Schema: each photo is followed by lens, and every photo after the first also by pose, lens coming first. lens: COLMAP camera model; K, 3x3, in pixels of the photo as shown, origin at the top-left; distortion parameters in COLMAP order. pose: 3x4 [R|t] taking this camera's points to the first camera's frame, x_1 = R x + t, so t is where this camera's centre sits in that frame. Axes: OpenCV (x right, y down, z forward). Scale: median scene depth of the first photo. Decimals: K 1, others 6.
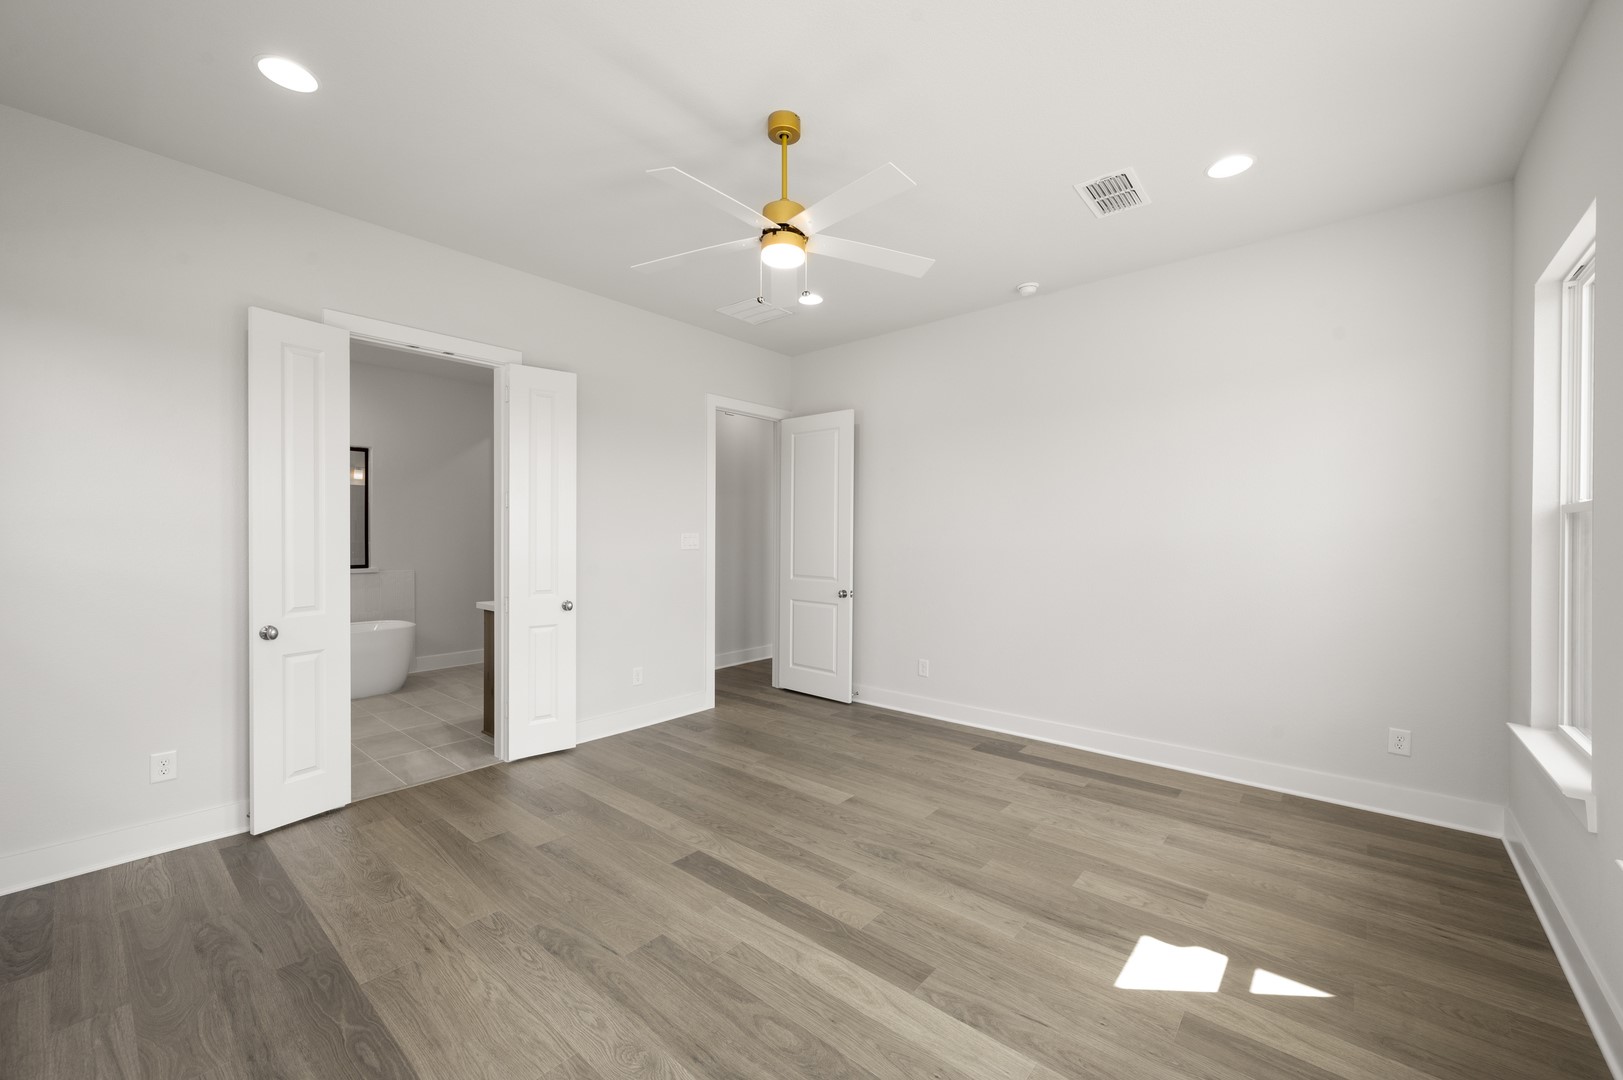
lens RADIAL K [[638.1, 0, 811.9], [0, 638.1, 536.2], [0, 0, 1]] dist [0.001085, 0.000287]
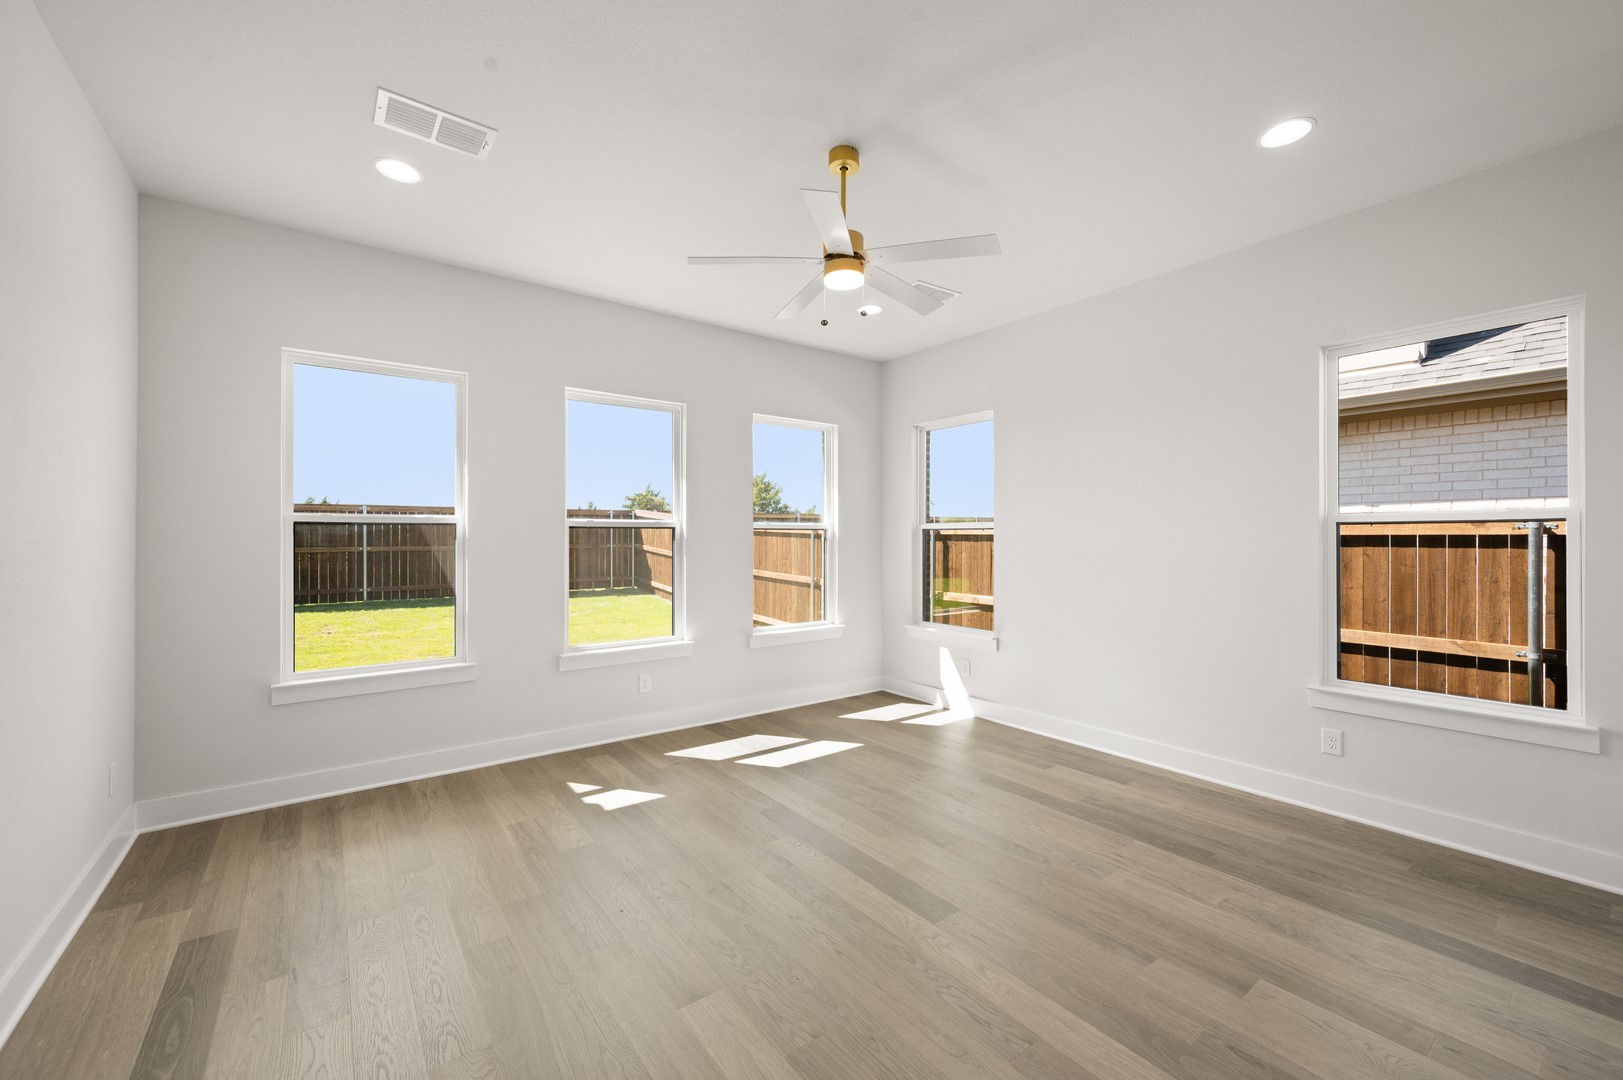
lens RADIAL K [[638.1, 0, 811.9], [0, 638.1, 536.2], [0, 0, 1]] dist [0.001085, 0.000287]
pose [[-0.976253, -0.001349, 0.216628, -0.220710], [-0.001139, 0.999999, 0.001097, -0.007584], [-0.216629, 0.000824, -0.976254, 1.997386]]
